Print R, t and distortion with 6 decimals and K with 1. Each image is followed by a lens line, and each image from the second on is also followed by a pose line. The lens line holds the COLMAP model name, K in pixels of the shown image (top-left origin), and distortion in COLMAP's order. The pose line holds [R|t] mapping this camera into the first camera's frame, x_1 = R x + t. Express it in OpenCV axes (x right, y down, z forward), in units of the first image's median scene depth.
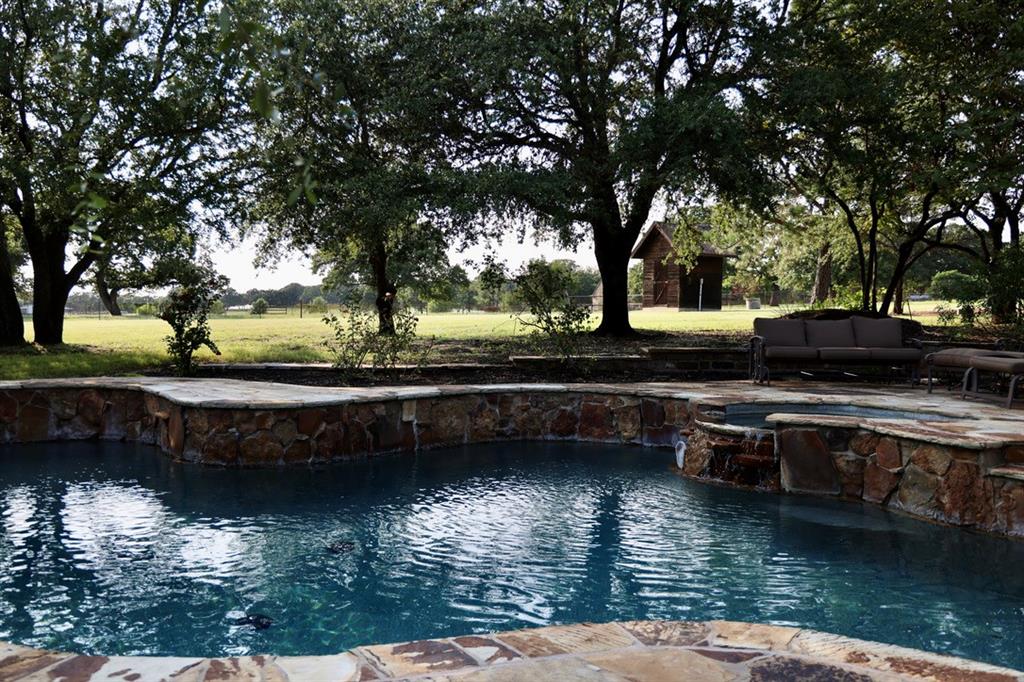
lens RADIAL K [[862.1, 0, 512.0], [0, 862.1, 341.0], [0, 0, 1]] dist [0.004426, 0.002659]
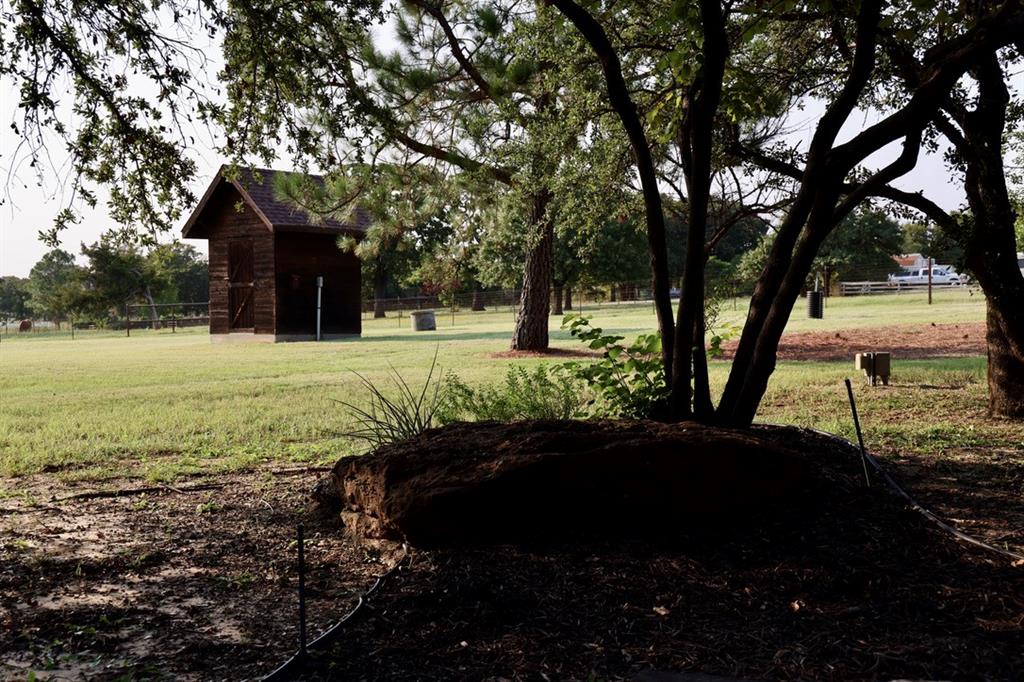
lens RADIAL K [[1237.5, 0, 512.0], [0, 1237.5, 341.0], [0, 0, 1]] dist [0.200016, 0.007640]
pose [[0.949184, -0.028442, 0.313435, 0.093682], [0.033531, 0.999379, -0.010855, -0.021824], [-0.312932, 0.020813, 0.949548, 0.255339]]
